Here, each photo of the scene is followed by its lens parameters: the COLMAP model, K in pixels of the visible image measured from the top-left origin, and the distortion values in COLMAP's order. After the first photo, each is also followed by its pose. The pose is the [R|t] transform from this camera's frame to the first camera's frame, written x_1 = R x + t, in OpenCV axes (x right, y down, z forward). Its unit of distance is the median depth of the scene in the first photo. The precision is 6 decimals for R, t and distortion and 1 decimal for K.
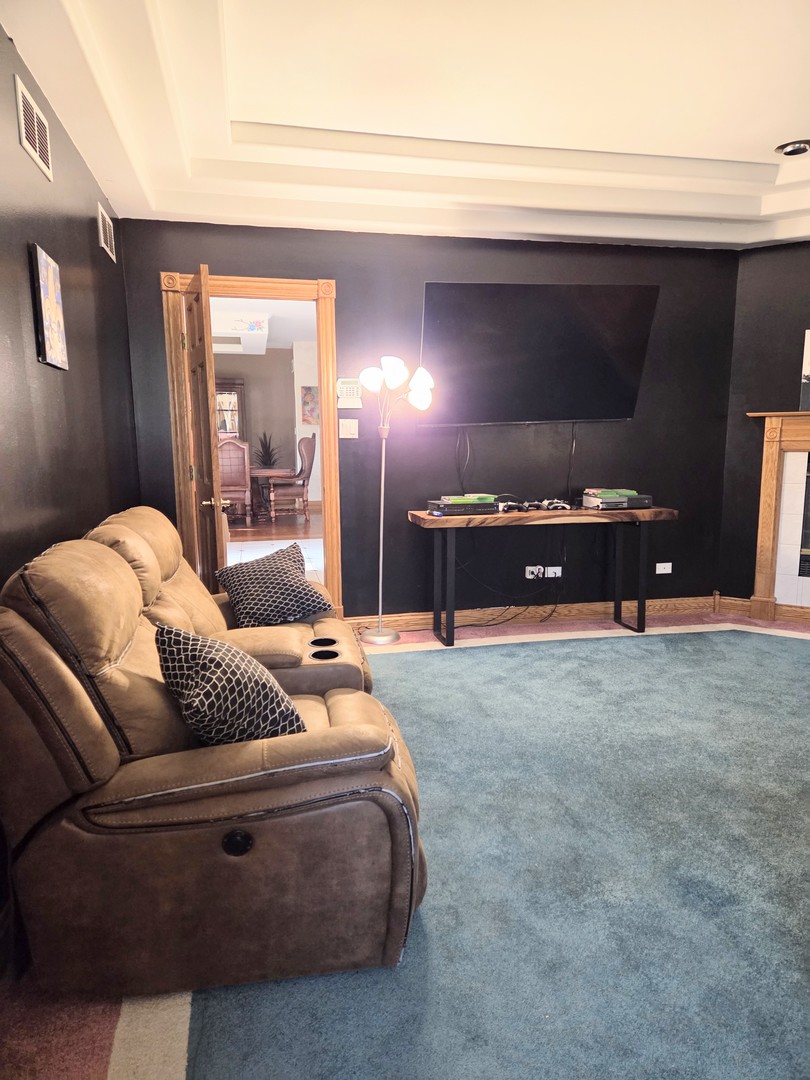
lens RADIAL K [[717.7, 0, 405.0], [0, 717.7, 540.0], [0, 0, 1]] dist [0.042537, -0.000438]
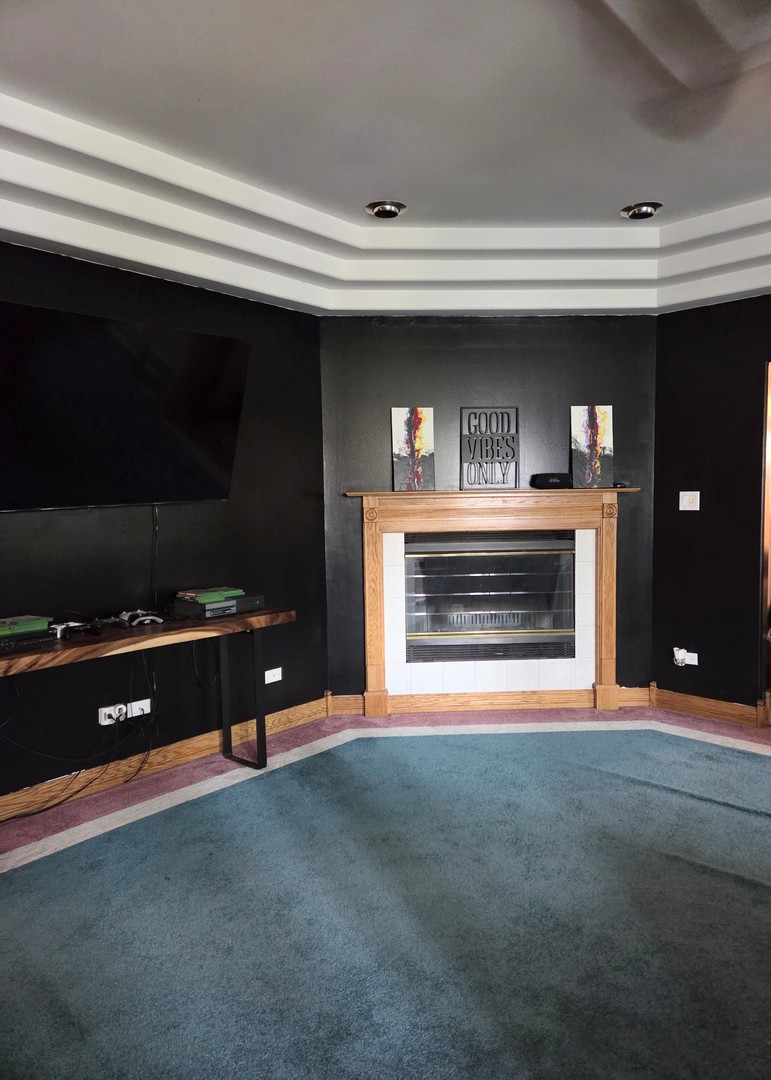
lens RADIAL K [[727.2, 0, 409.5], [0, 727.2, 542.8], [0, 0, 1]] dist [0.047965, -0.001343]
pose [[0.805531, -0.048886, 0.590534, -0.003245], [0.098548, 0.993764, -0.052161, -0.056312], [-0.584302, 0.100213, 0.805325, 0.229322]]
